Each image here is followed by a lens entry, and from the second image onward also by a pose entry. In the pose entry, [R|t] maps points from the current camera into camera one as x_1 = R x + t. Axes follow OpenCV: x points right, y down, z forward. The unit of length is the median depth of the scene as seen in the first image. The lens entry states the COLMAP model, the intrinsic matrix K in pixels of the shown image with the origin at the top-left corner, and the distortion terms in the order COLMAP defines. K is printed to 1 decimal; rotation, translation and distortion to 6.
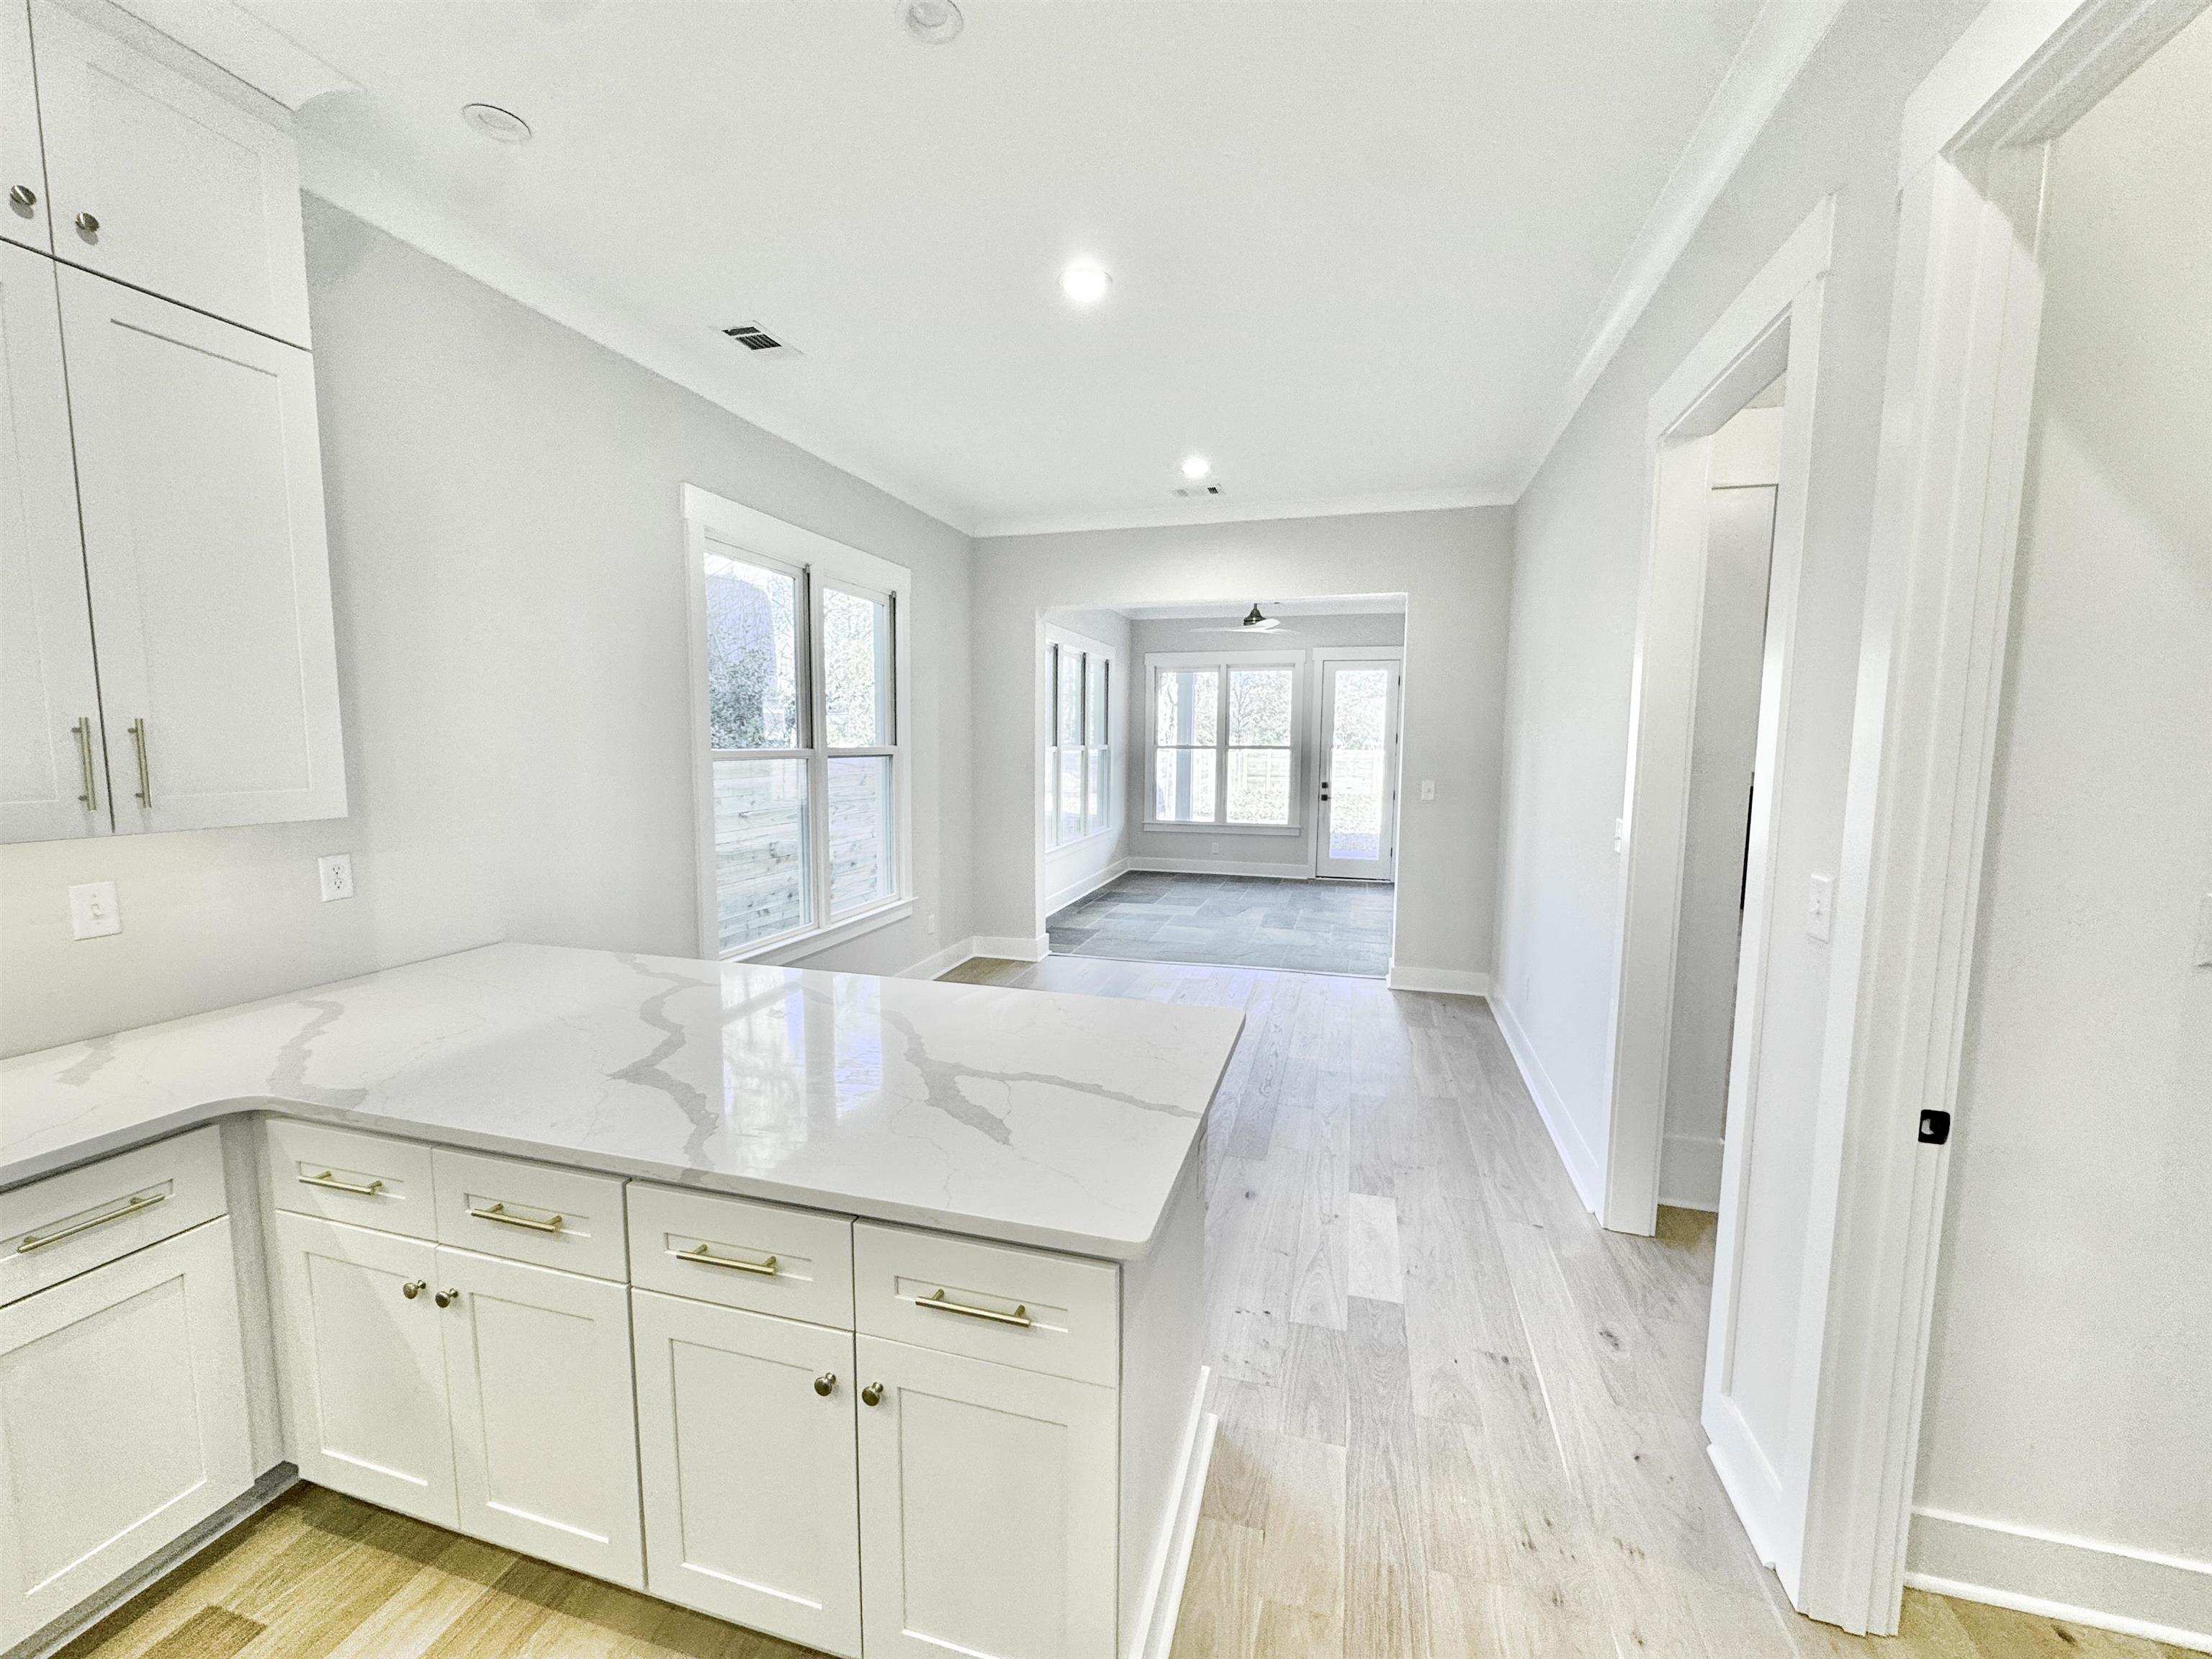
lens RADIAL K [[882.3, 0, 1100.6], [0, 882.3, 829.9], [0, 0, 1]] dist [-0.004863, 0.000938]
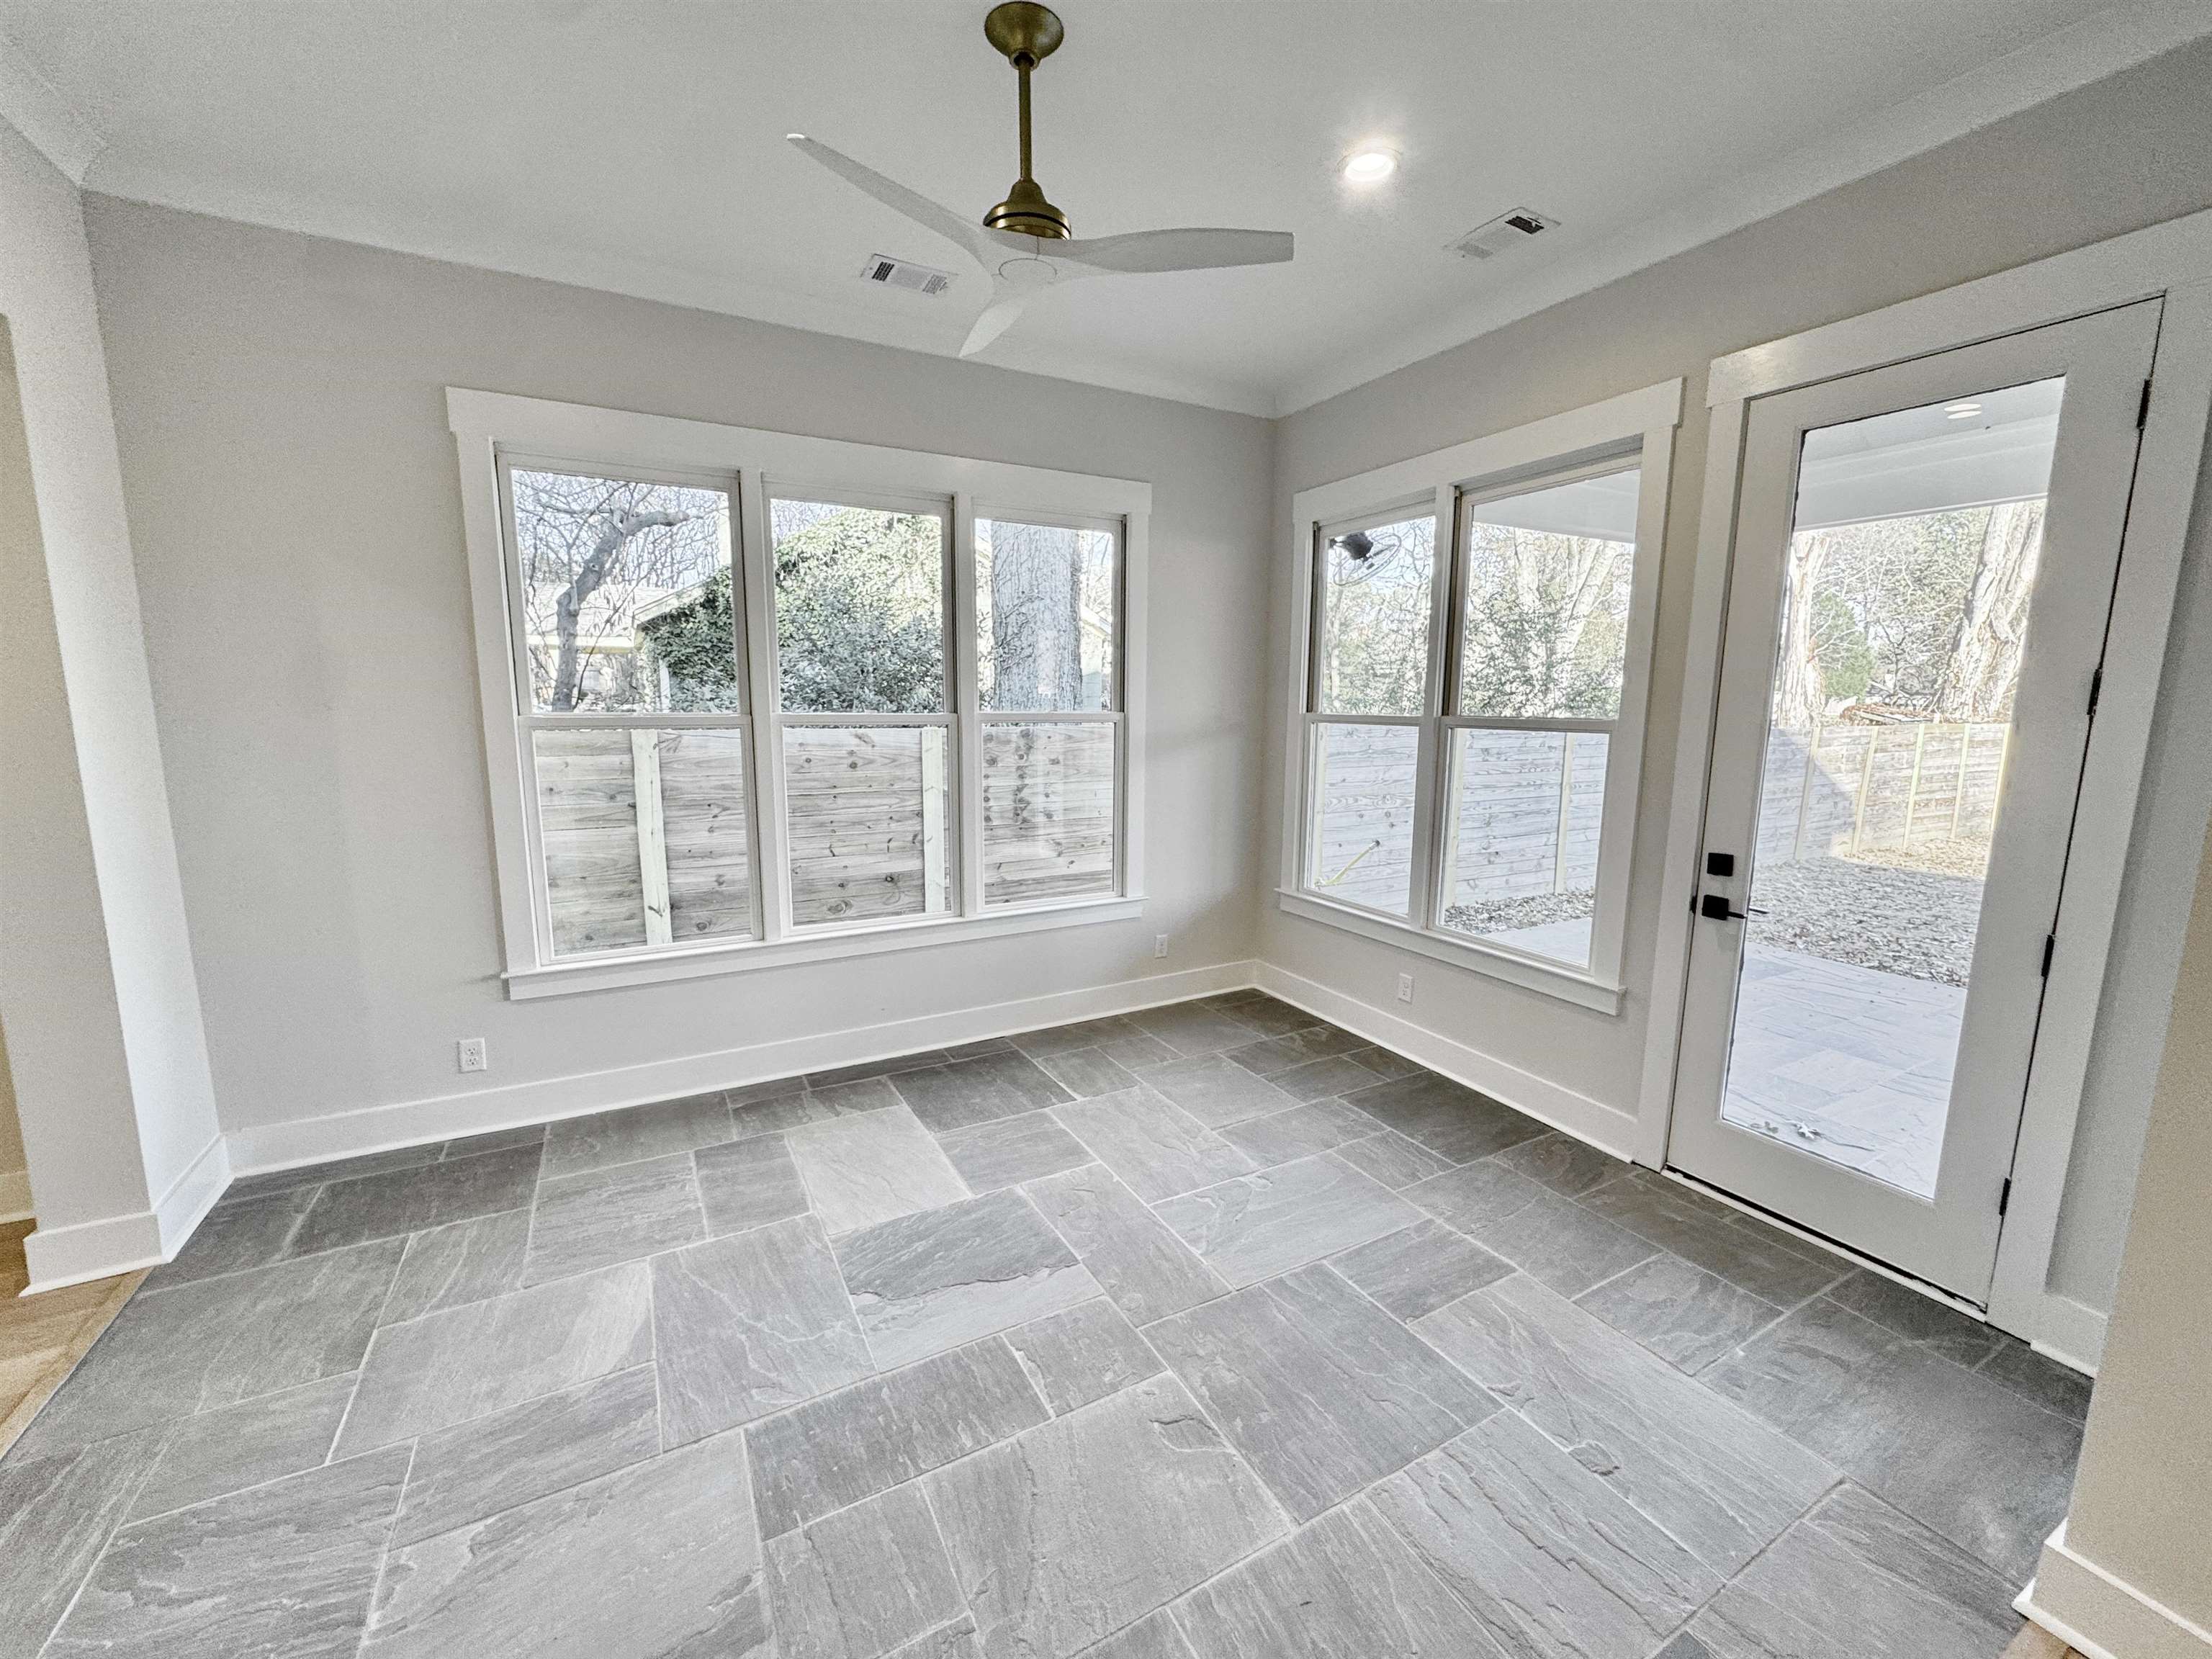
lens RADIAL K [[882.3, 0, 1103.9], [0, 882.3, 832.6], [0, 0, 1]] dist [-0.004863, 0.000938]
pose [[0.706162, 0.102760, -0.700554, 0.359140], [-0.072066, 0.994705, 0.073264, -0.077390], [0.704373, -0.001250, 0.709829, 0.769593]]
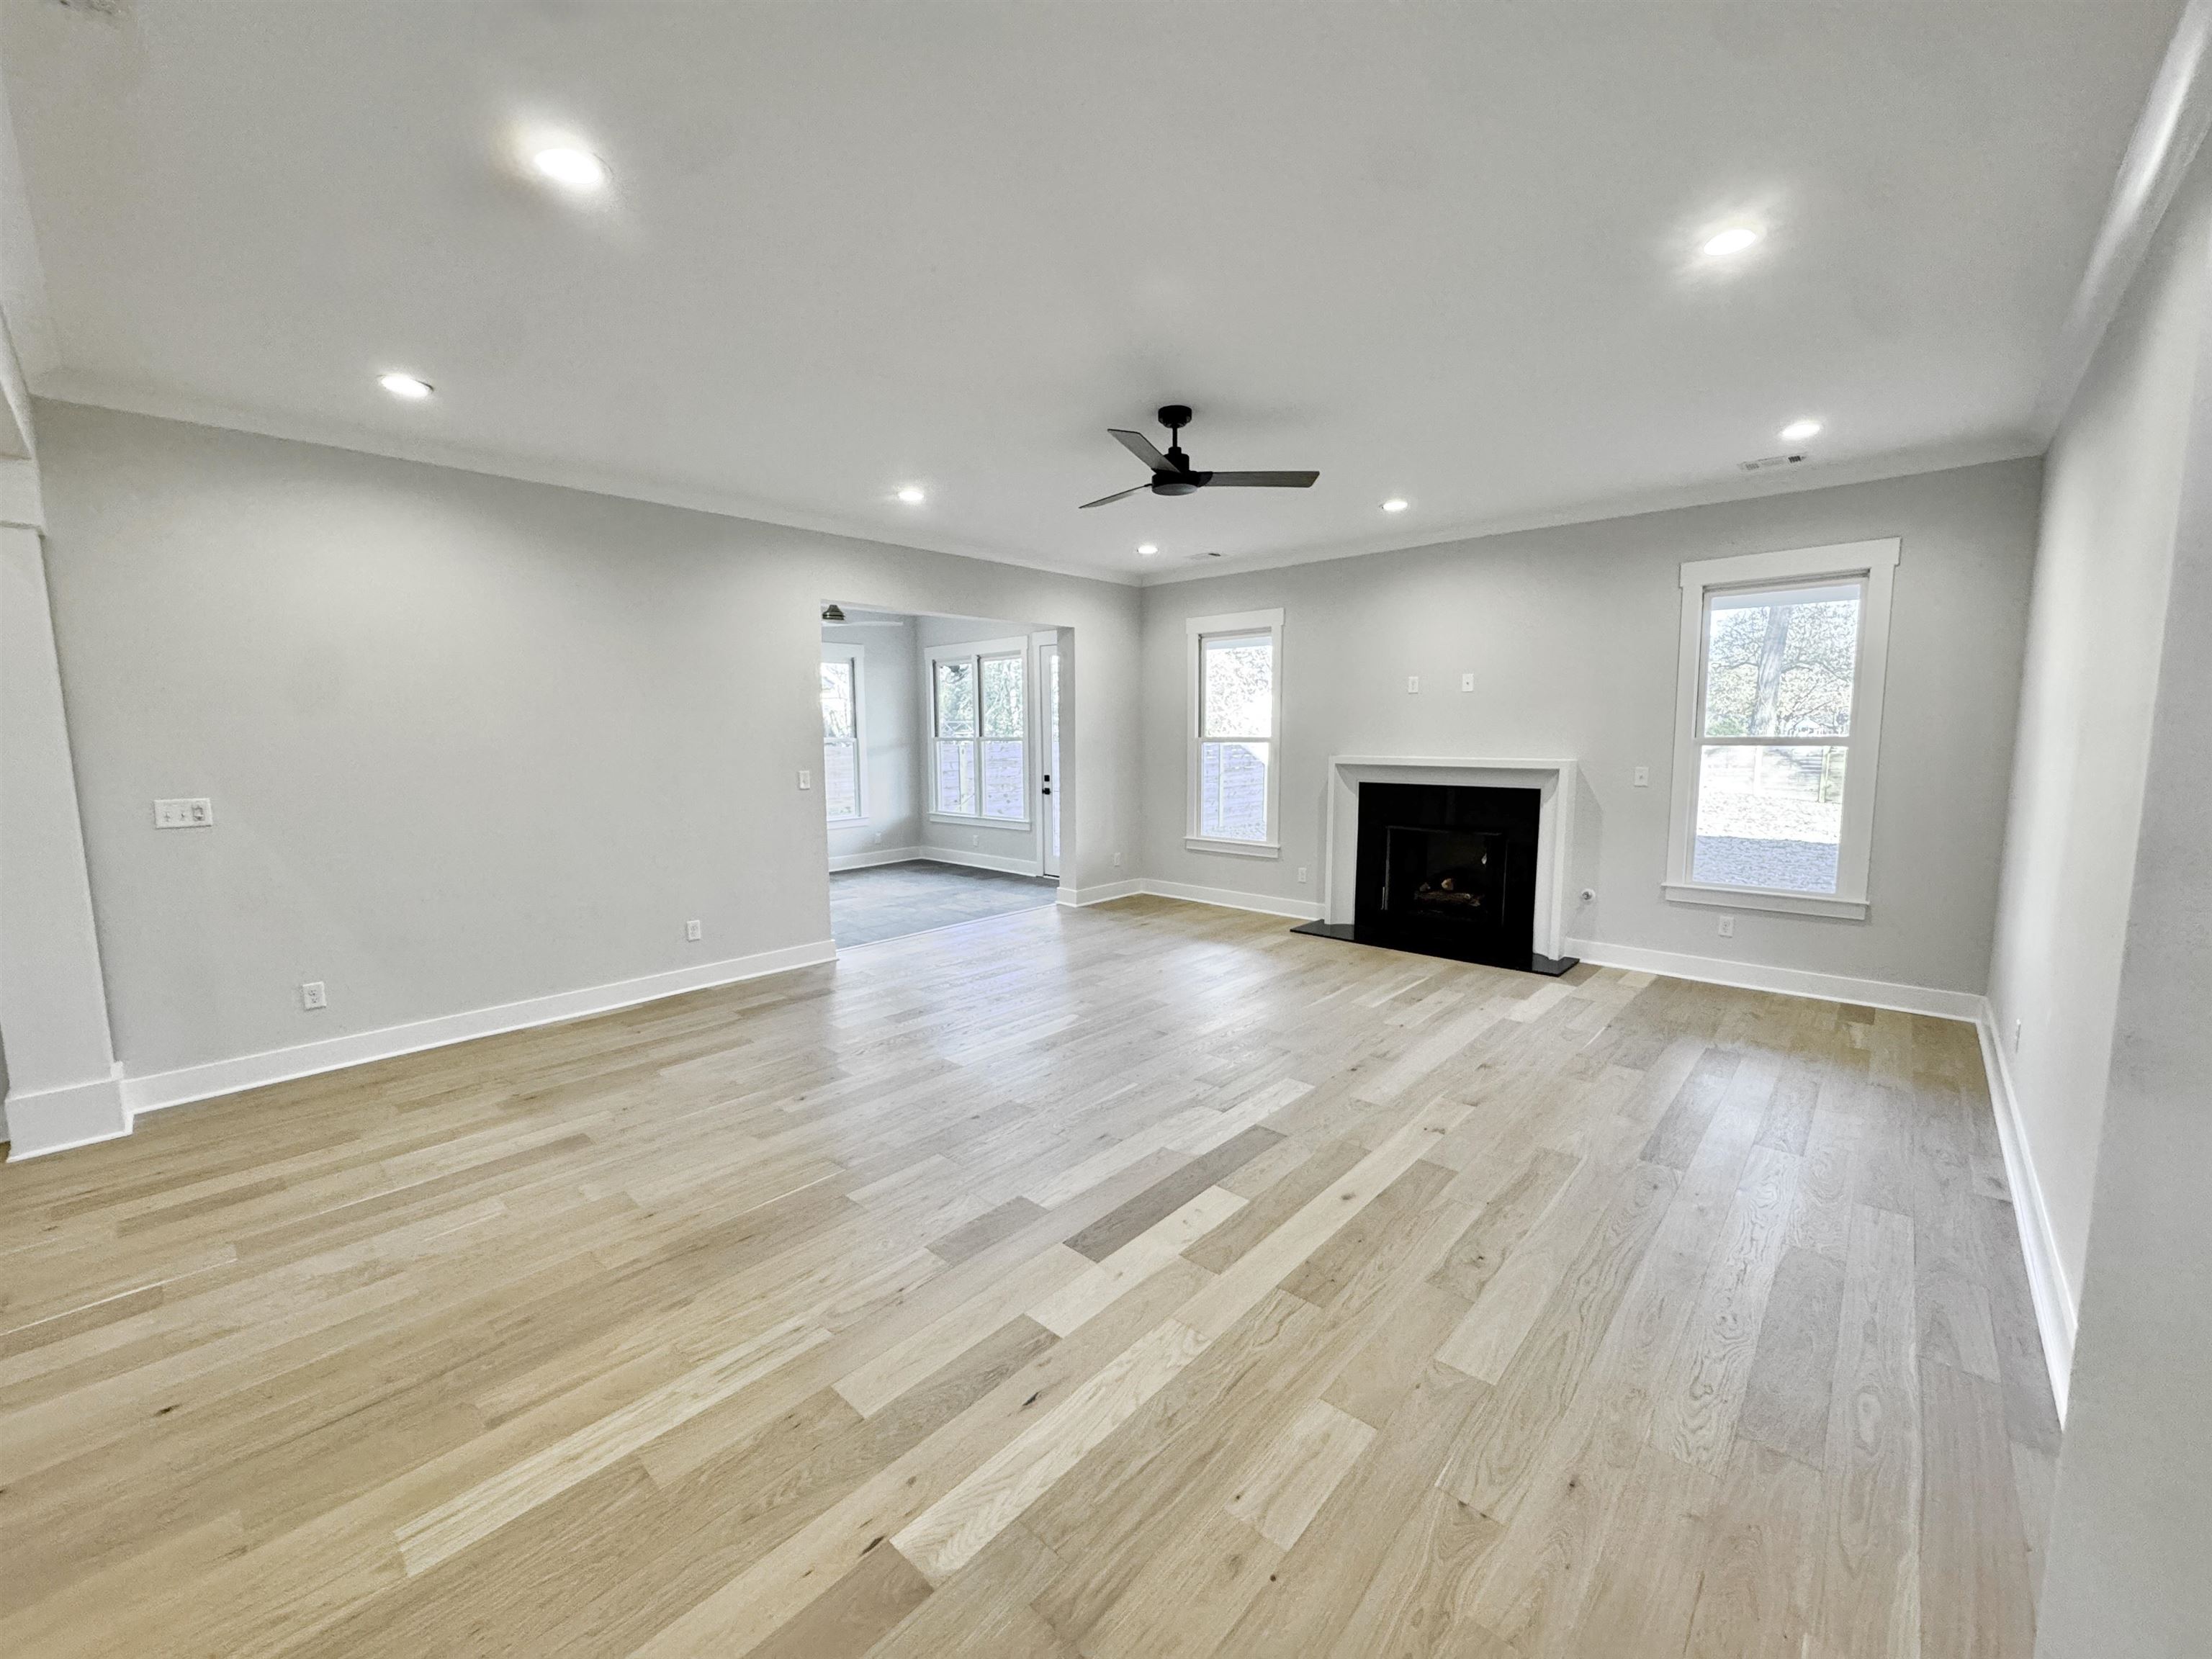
lens RADIAL K [[882.3, 0, 1106.7], [0, 882.3, 827.5], [0, 0, 1]] dist [-0.004863, 0.000938]
pose [[0.899387, 0.034625, -0.435779, 0.839807], [-0.030631, 0.999400, 0.016189, -0.017495], [0.436078, -0.001212, 0.899908, 0.204307]]
